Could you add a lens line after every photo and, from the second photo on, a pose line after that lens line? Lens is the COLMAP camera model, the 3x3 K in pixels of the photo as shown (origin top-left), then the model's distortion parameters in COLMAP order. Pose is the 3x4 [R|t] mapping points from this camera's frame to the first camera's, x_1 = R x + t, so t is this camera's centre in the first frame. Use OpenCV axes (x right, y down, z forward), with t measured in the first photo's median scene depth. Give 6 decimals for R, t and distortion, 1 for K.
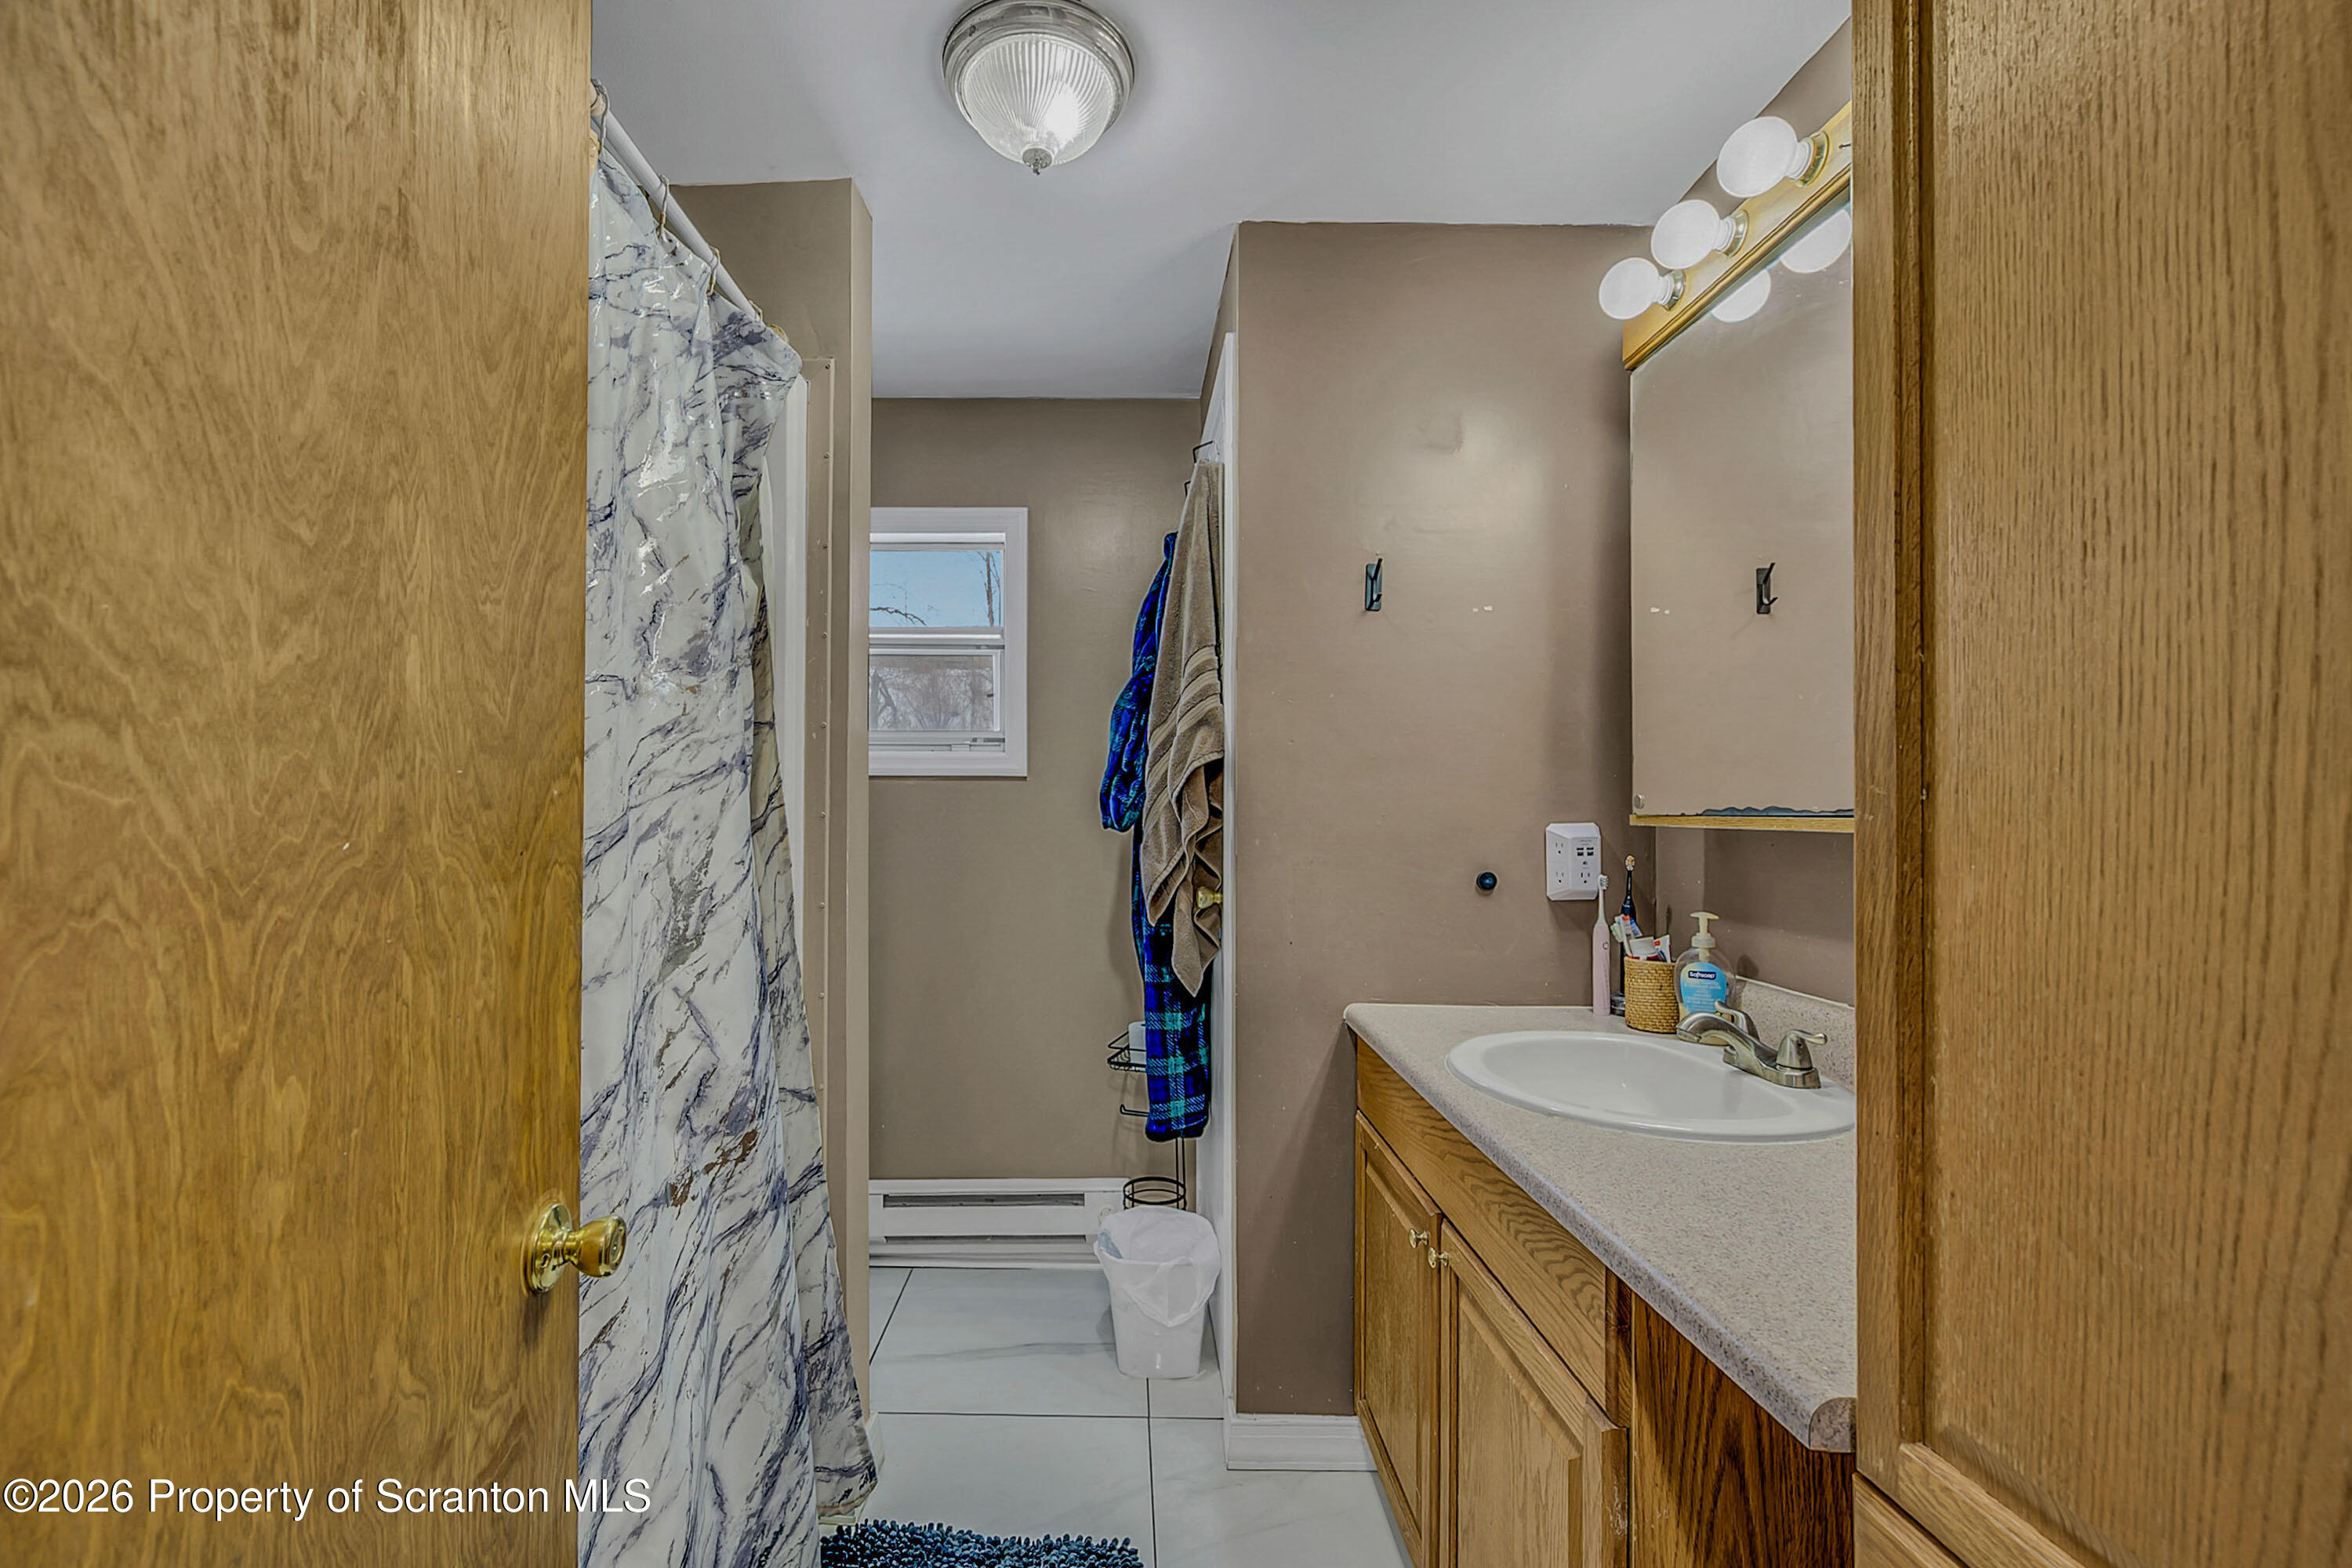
lens RADIAL K [[934.4, 0, 1167.5], [0, 934.4, 803.7], [0, 0, 1]] dist [-0.000838, 0.000281]
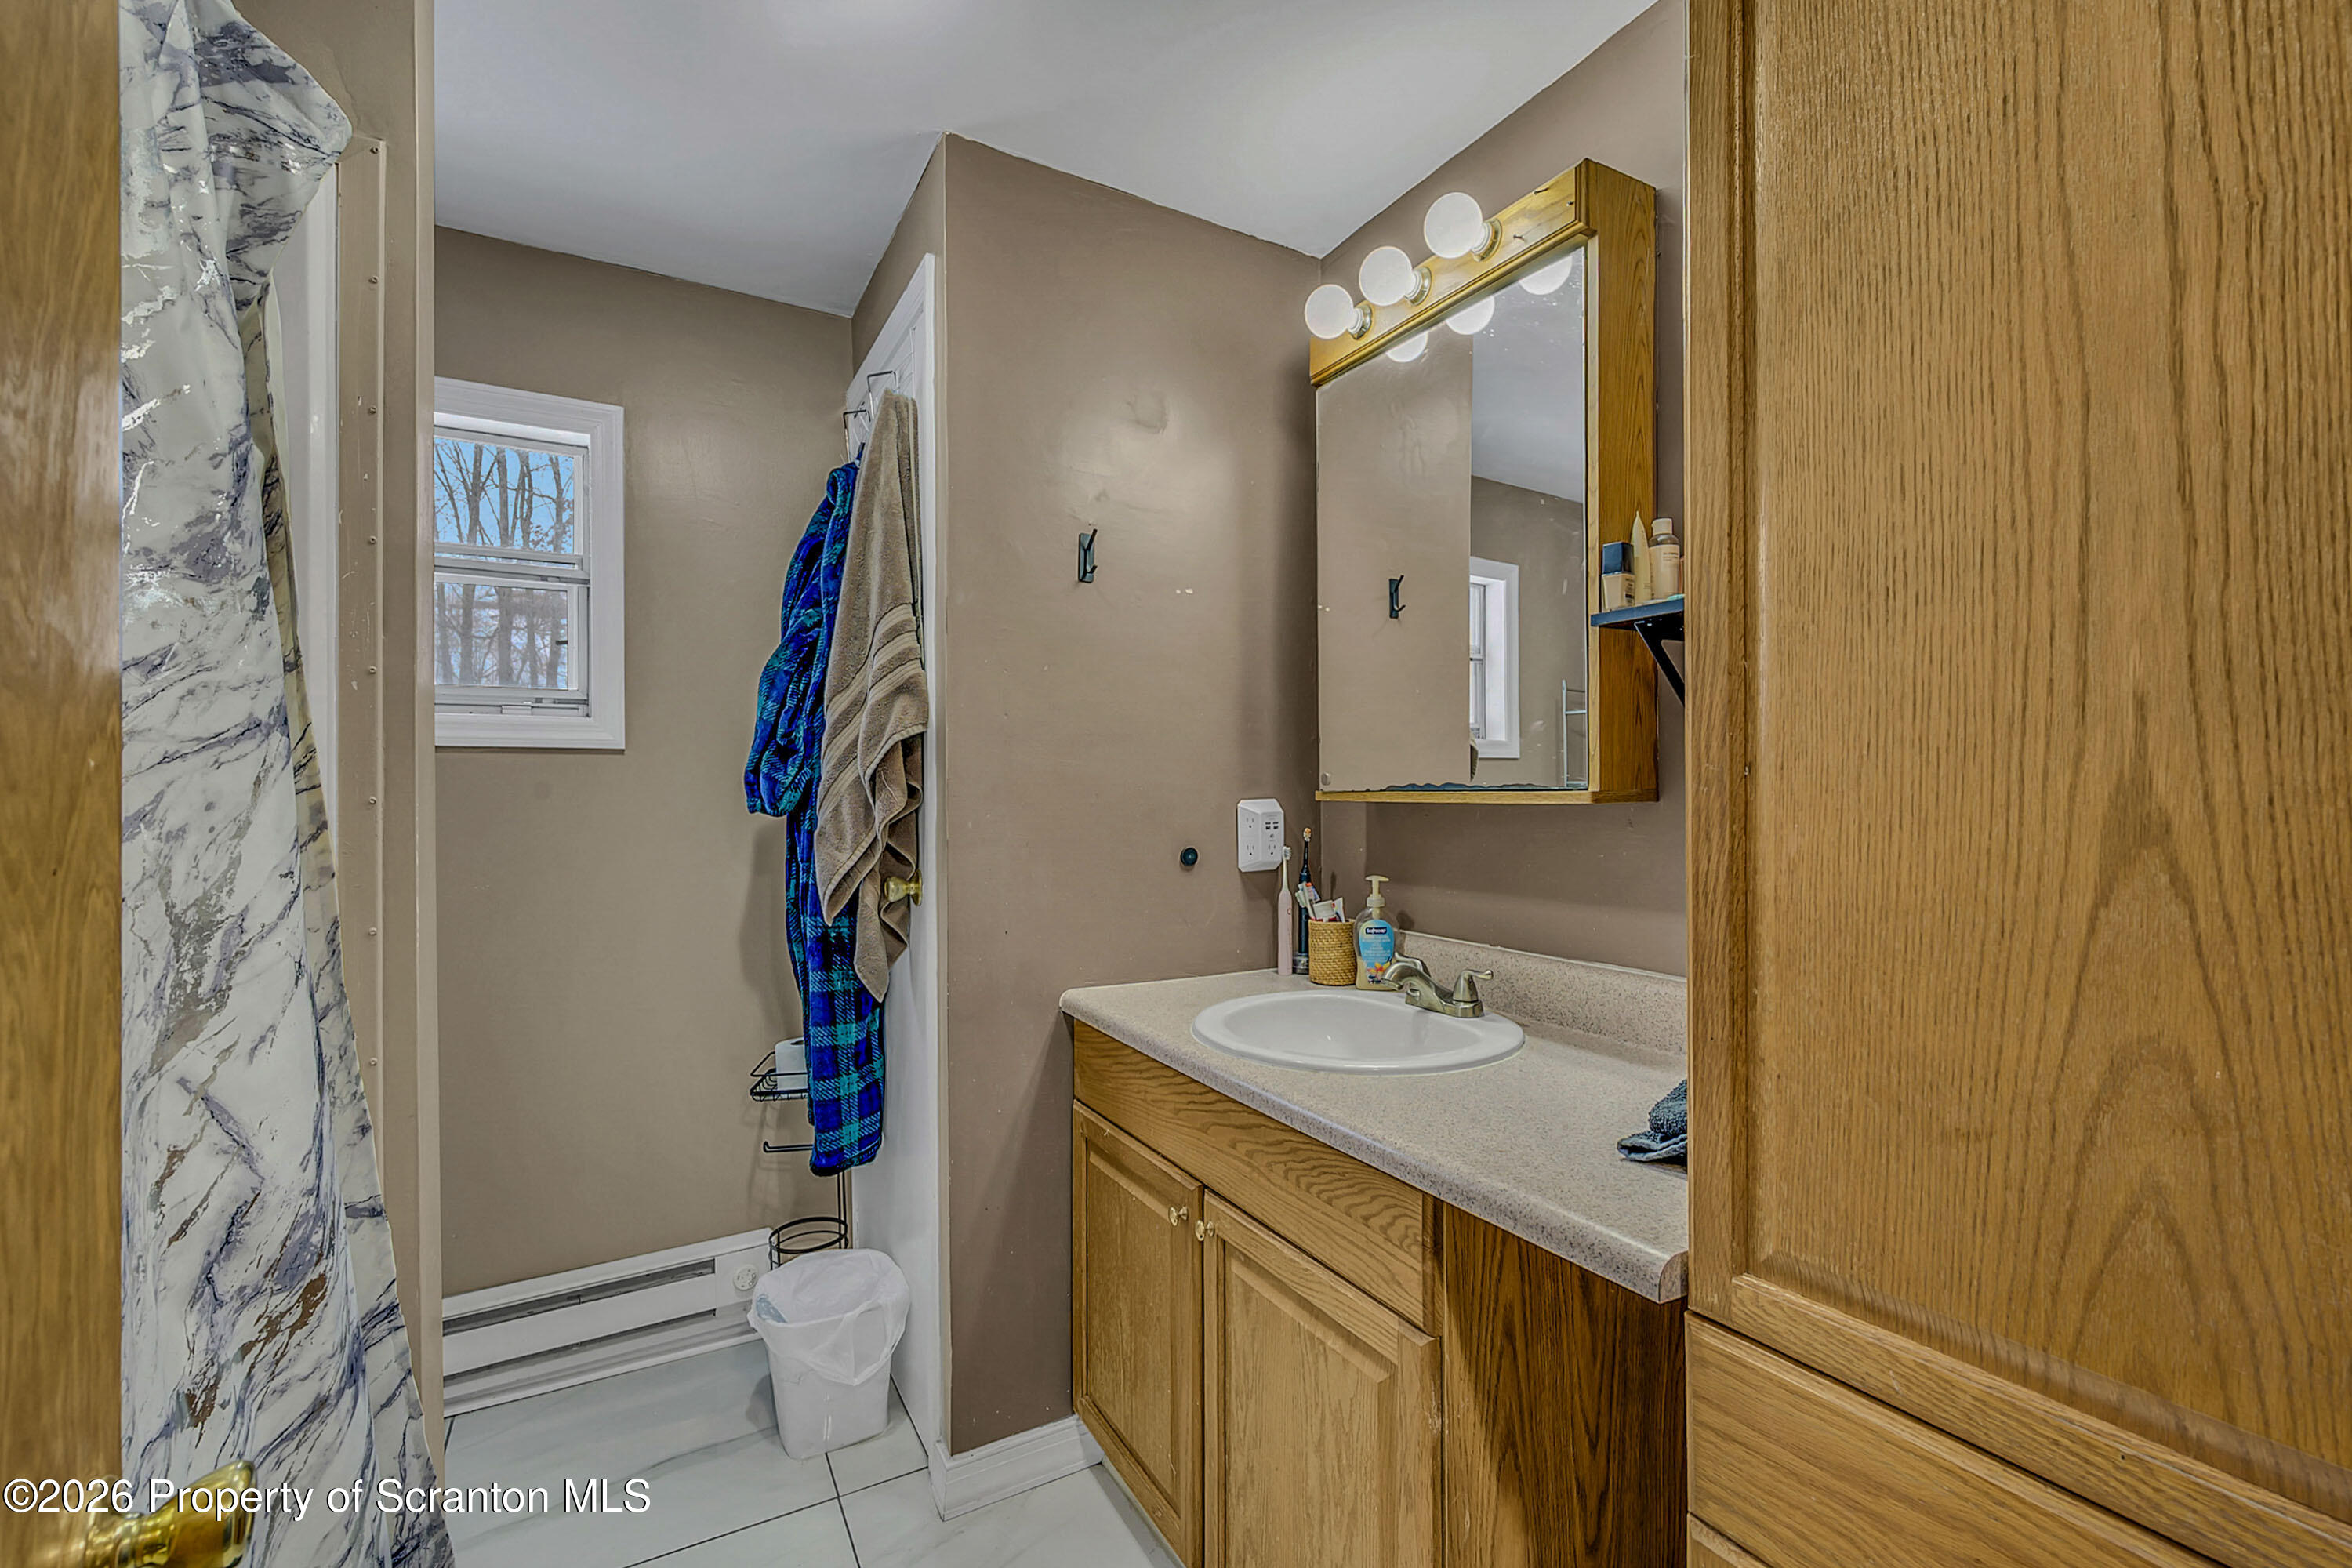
lens RADIAL K [[964.9, 0, 1177.5], [0, 964.9, 791.3], [0, 0, 1]] dist [0.000171, -0.000398]
pose [[0.871166, -0.007823, 0.490926, -0.257498], [0.003885, 0.999952, 0.009041, 0.001462], [-0.490973, -0.005969, 0.871155, 0.110596]]
